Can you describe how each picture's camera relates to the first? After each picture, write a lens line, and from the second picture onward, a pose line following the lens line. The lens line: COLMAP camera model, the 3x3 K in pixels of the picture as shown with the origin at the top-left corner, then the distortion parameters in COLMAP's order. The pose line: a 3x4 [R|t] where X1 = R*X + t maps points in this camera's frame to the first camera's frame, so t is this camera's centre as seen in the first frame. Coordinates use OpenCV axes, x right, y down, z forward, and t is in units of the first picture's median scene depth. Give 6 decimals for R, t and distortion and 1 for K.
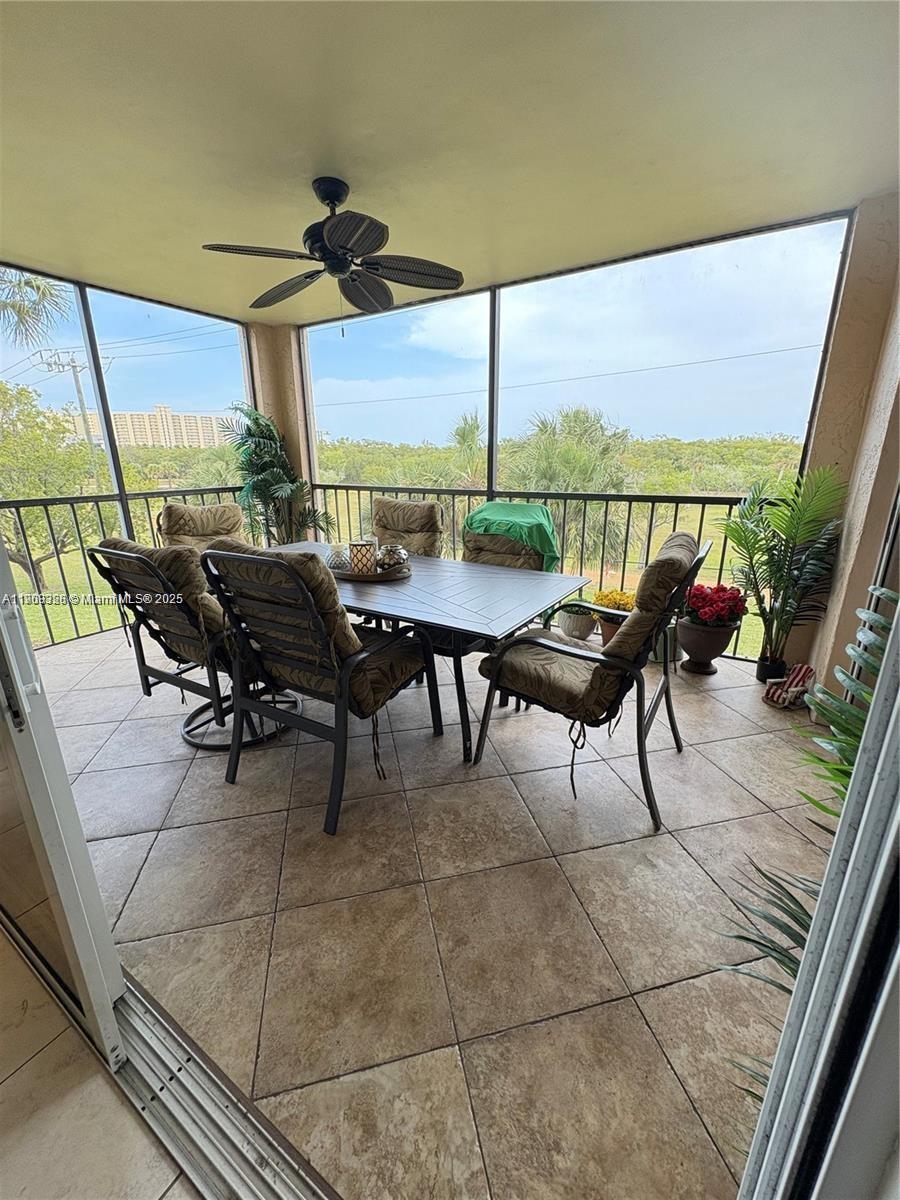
lens RADIAL K [[477.9, 0, 452.6], [0, 477.9, 599.6], [0, 0, 1]] dist [0.000821, -0.000283]
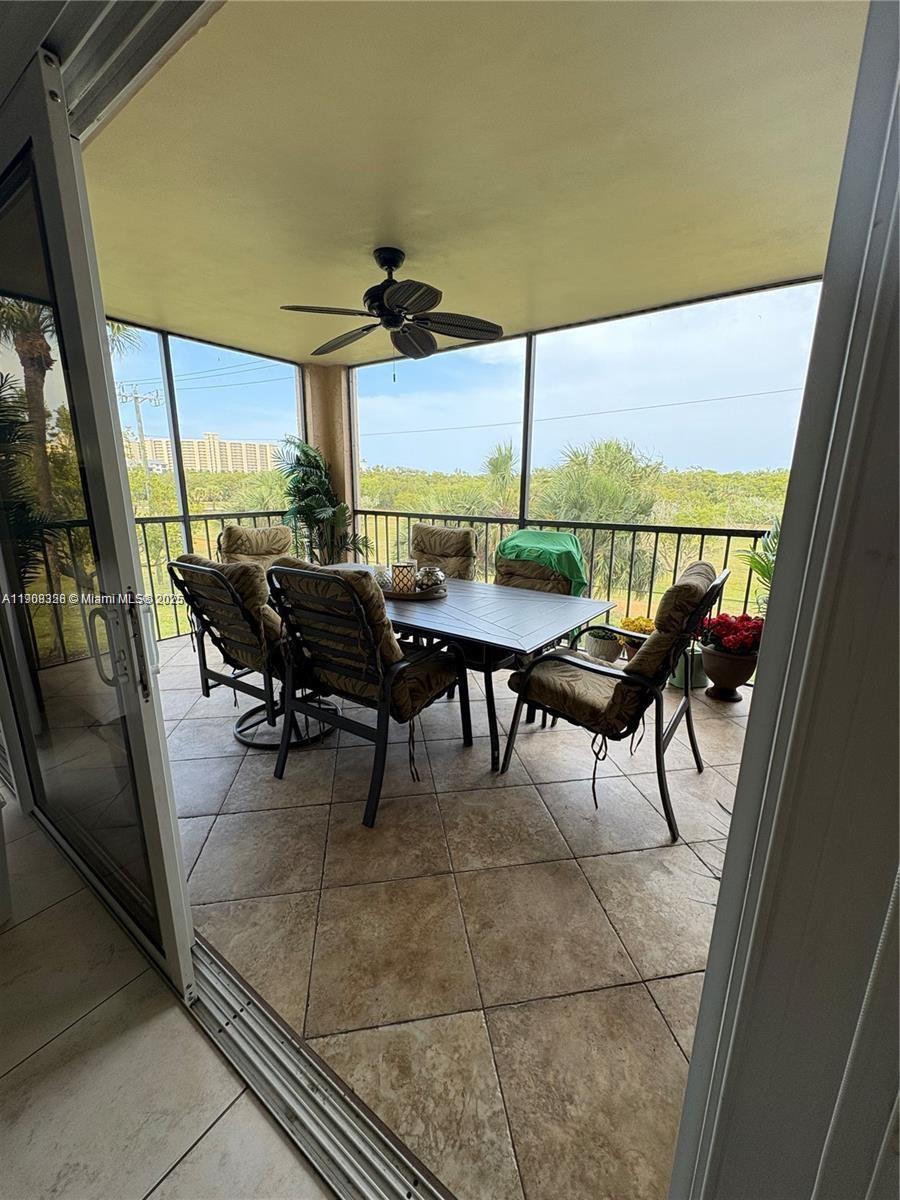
lens RADIAL K [[477.9, 0, 452.9], [0, 477.9, 598.6], [0, 0, 1]] dist [0.000821, -0.000283]
pose [[0.997815, 0.029558, -0.059093, -0.012374], [-0.032838, 0.997927, -0.055339, 0.020430], [0.057335, 0.057159, 0.996717, -0.100514]]
